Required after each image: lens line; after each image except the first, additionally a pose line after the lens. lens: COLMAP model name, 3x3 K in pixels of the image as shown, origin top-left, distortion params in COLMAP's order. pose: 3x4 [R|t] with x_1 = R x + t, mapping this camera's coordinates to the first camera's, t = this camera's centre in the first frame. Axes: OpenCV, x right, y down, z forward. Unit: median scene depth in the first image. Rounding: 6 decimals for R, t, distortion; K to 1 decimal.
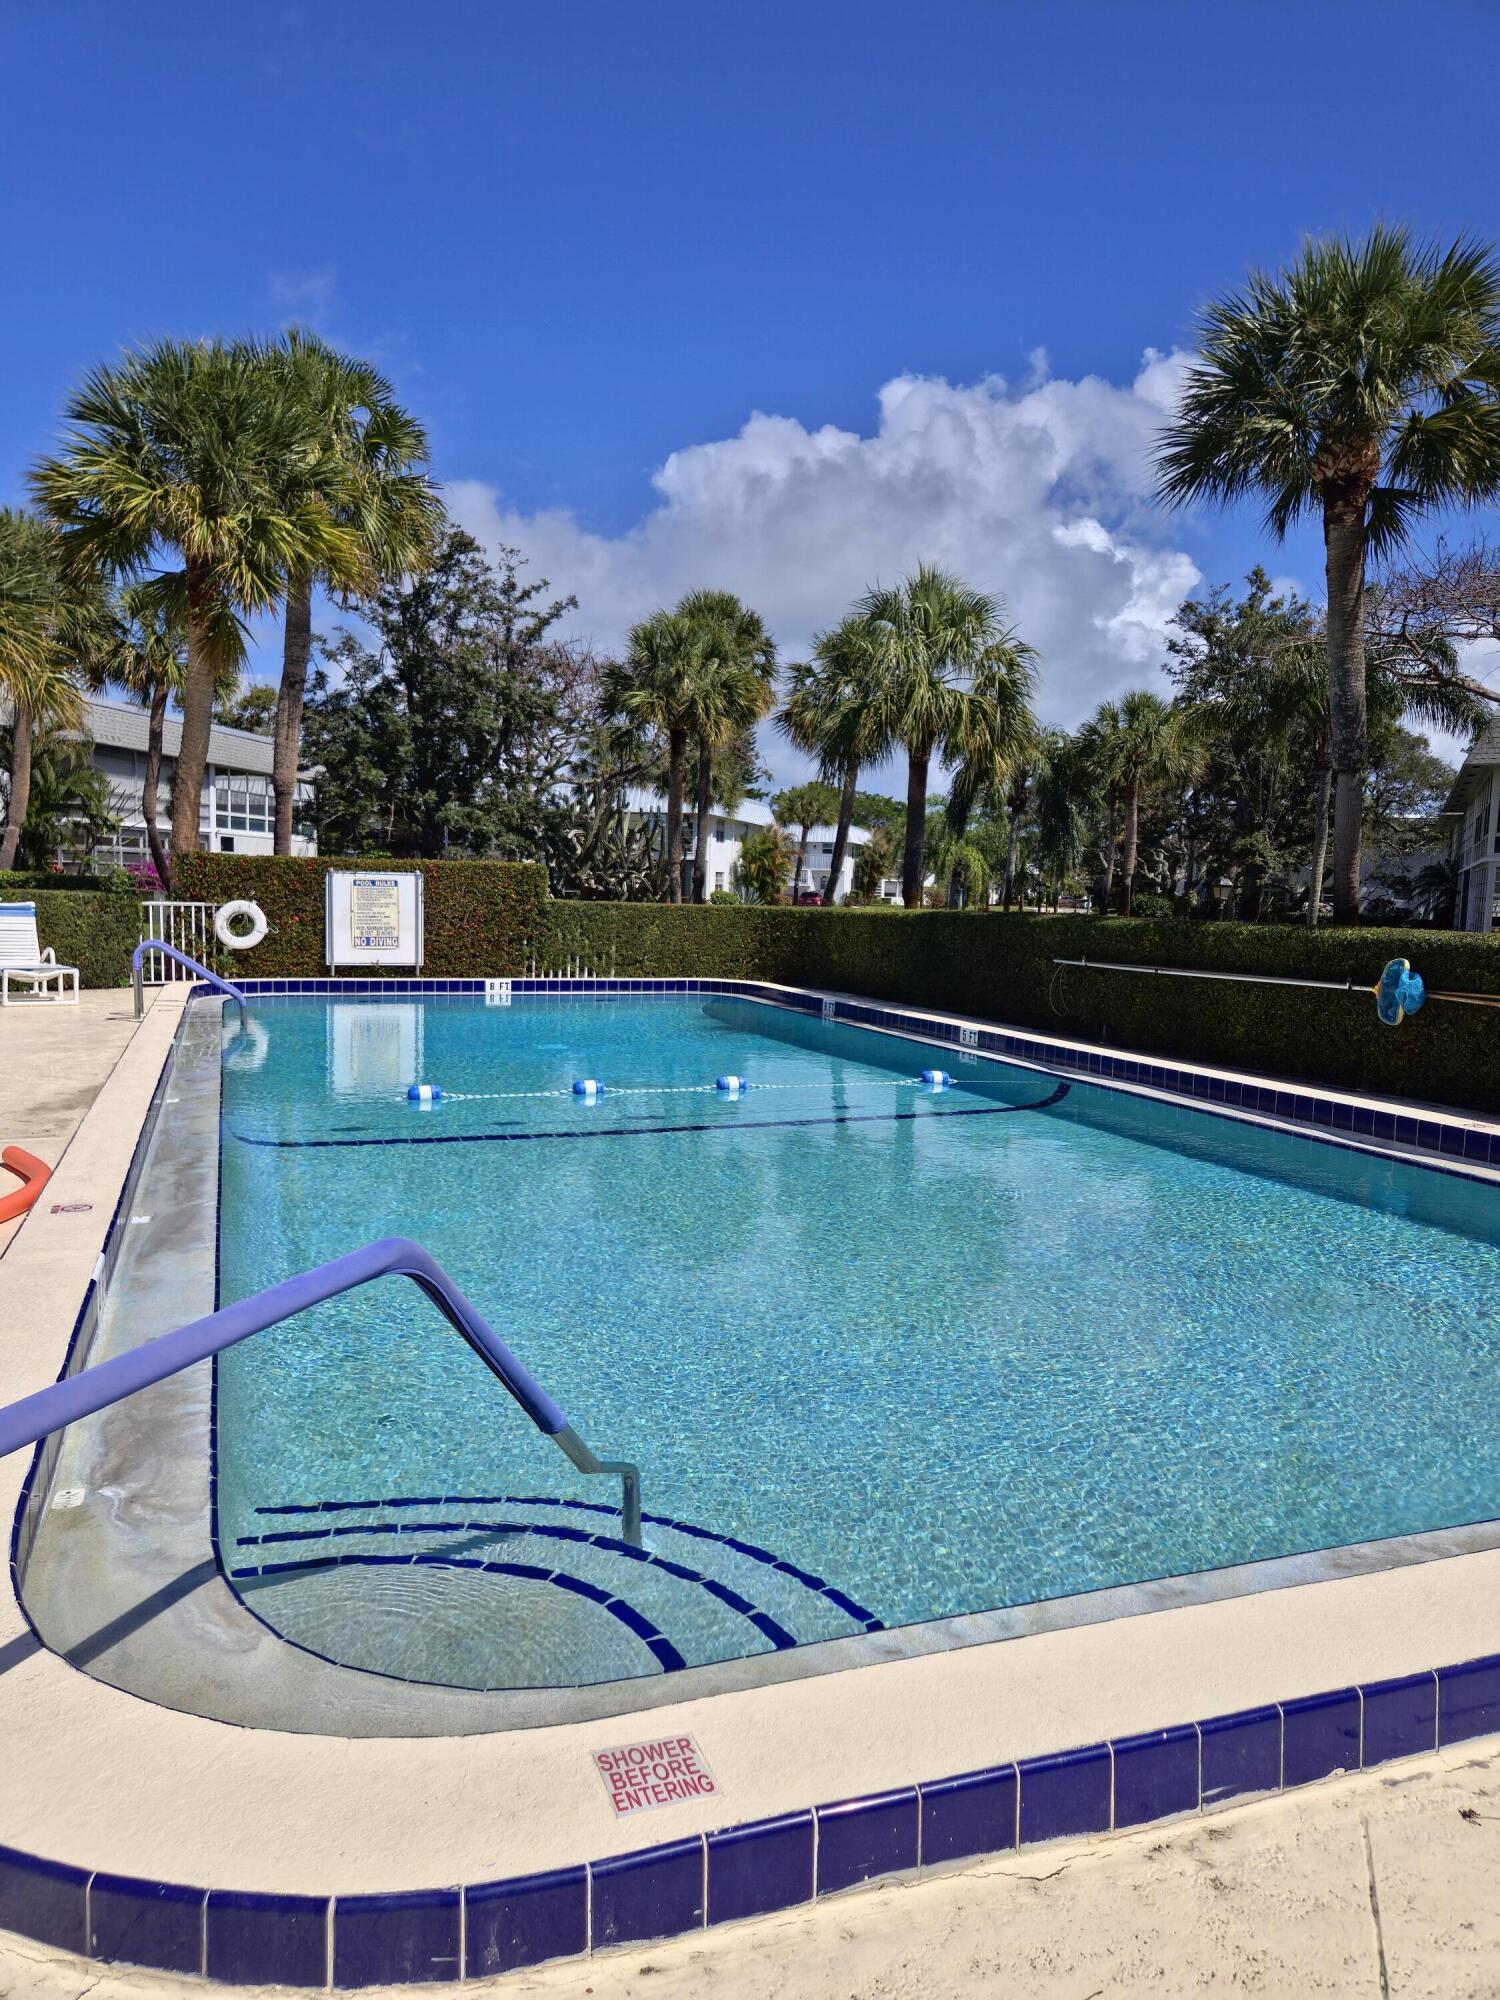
lens RADIAL K [[1350.0, 0, 728.8], [0, 1350.0, 1012.5], [0, 0, 1]] dist [0.065734, -0.038492]
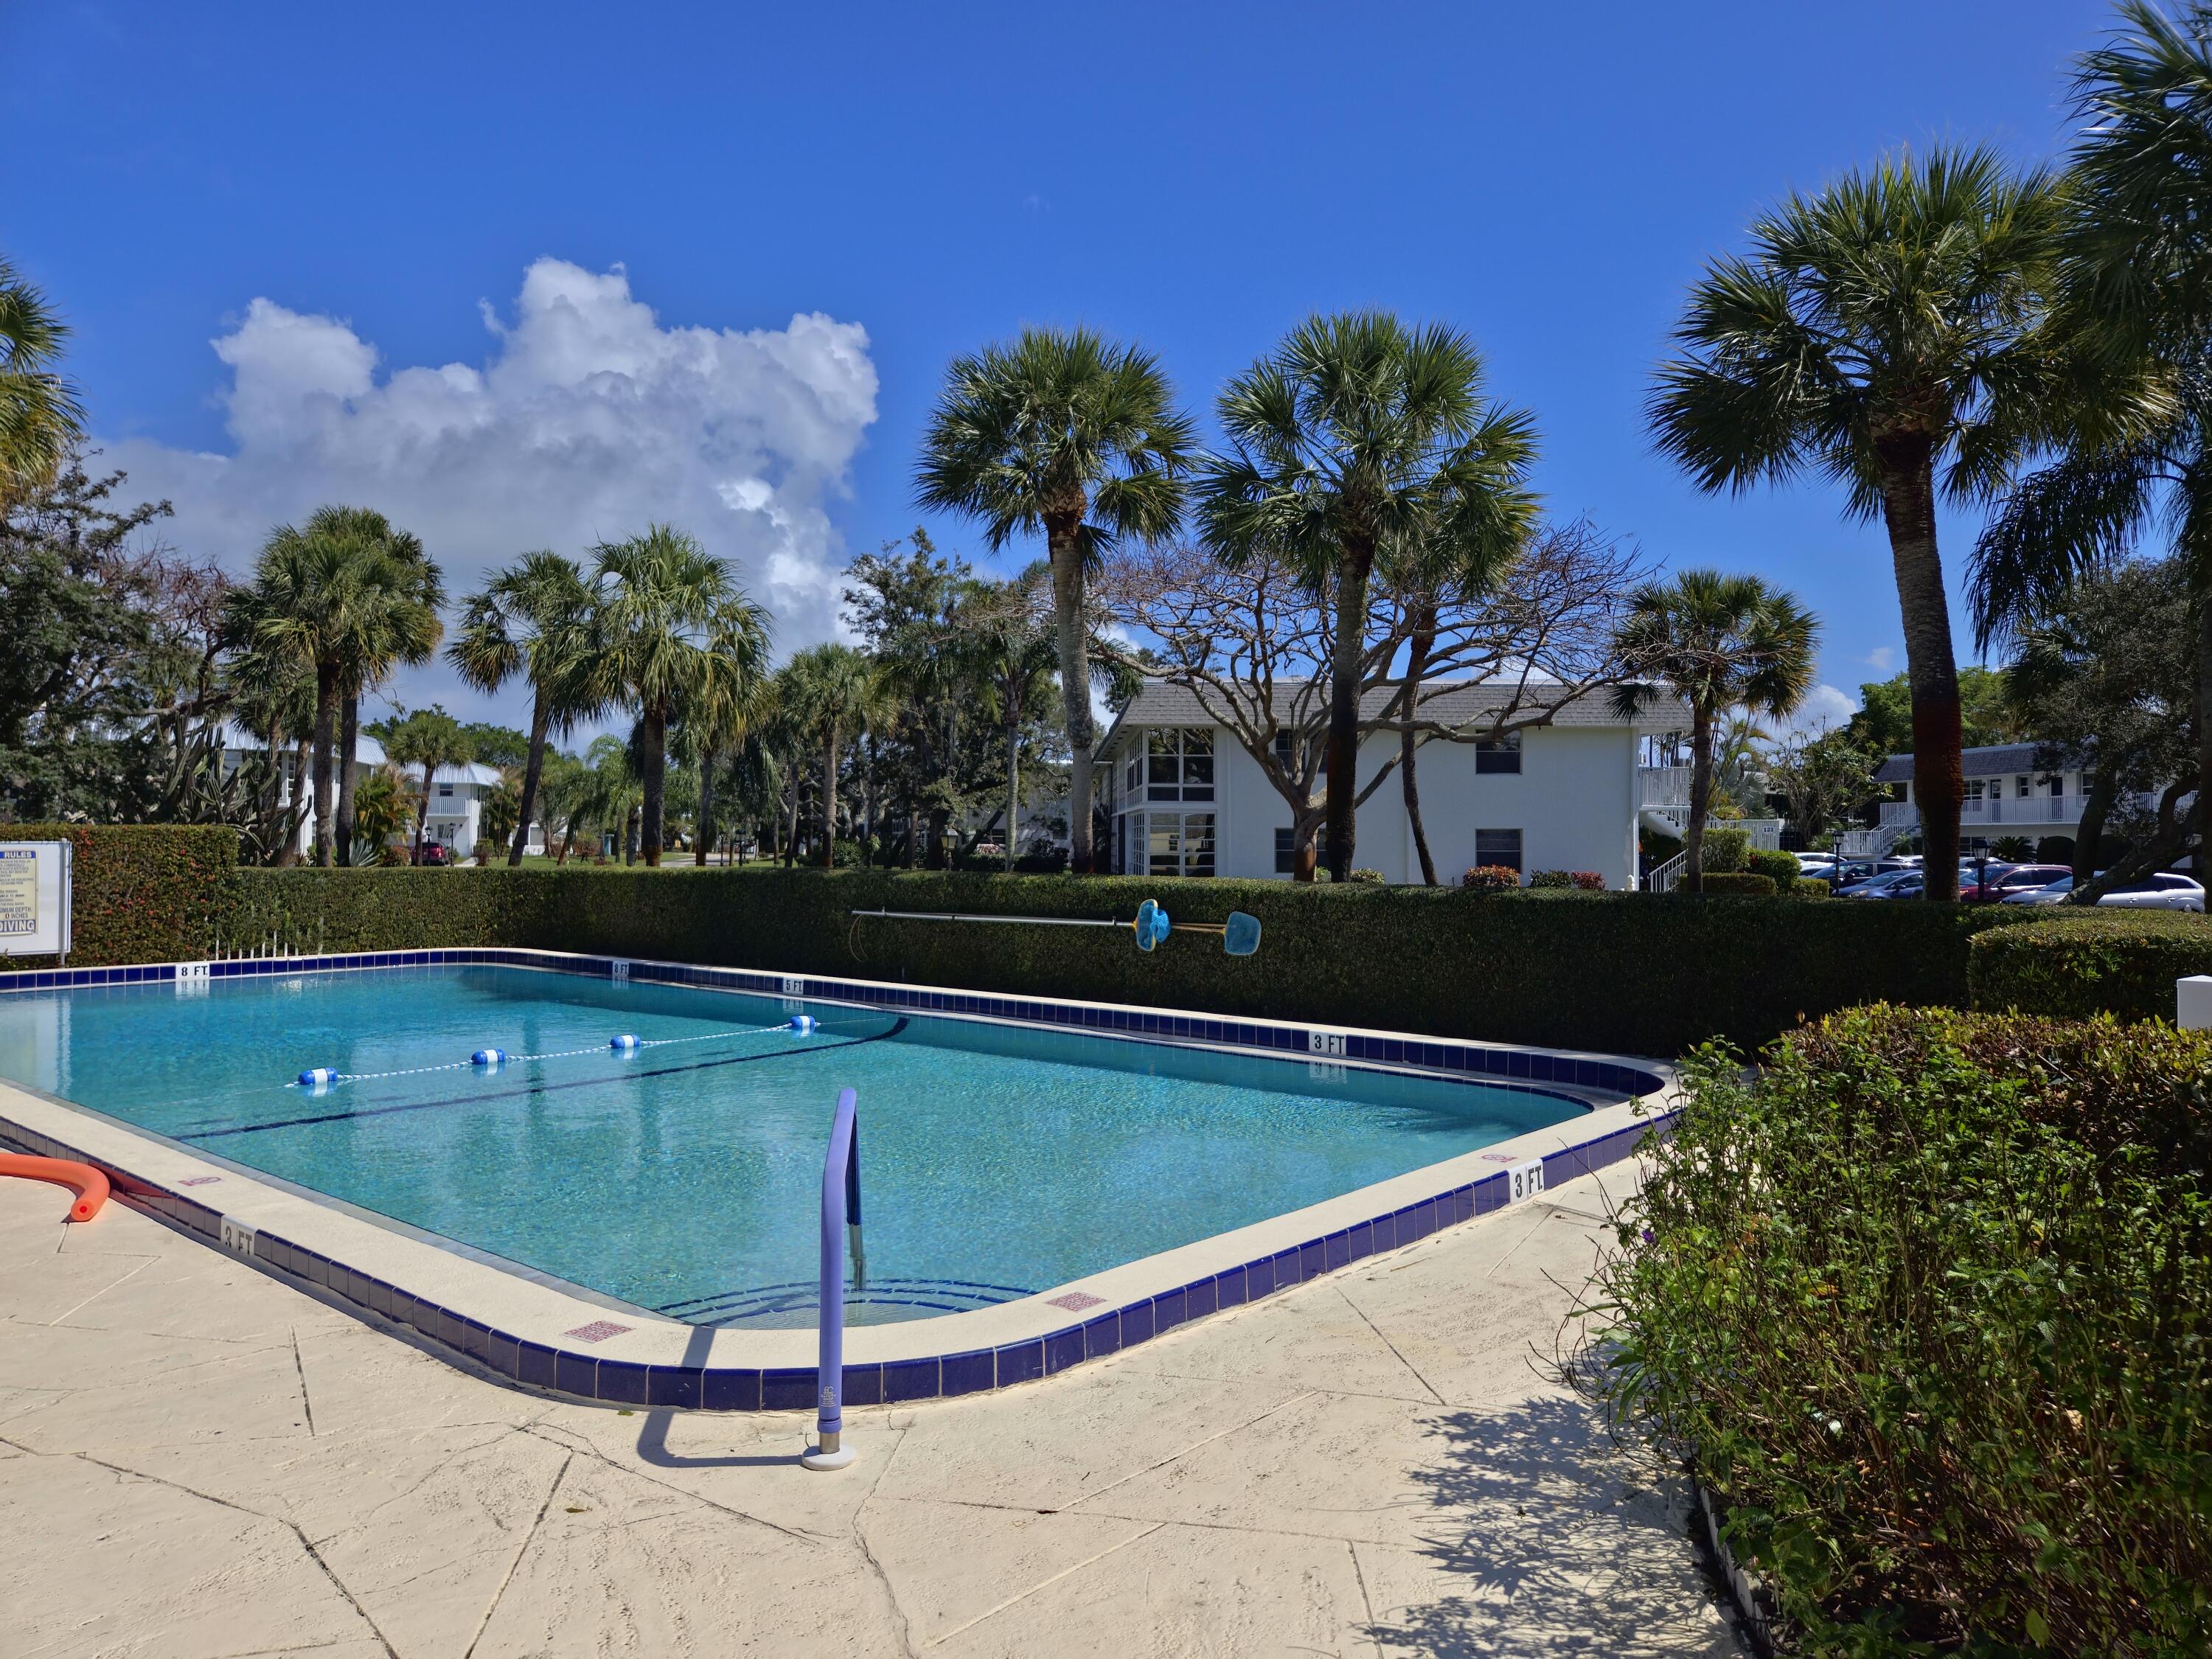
lens RADIAL K [[1493.1, 0, 1097.4], [0, 1493.1, 827.8], [0, 0, 1]] dist [0.065734, -0.038492]
pose [[0.880691, -0.016914, 0.473390, -0.096540], [0.060982, 0.995095, -0.077897, 0.000076], [-0.469750, 0.097471, 0.877402, -0.098434]]
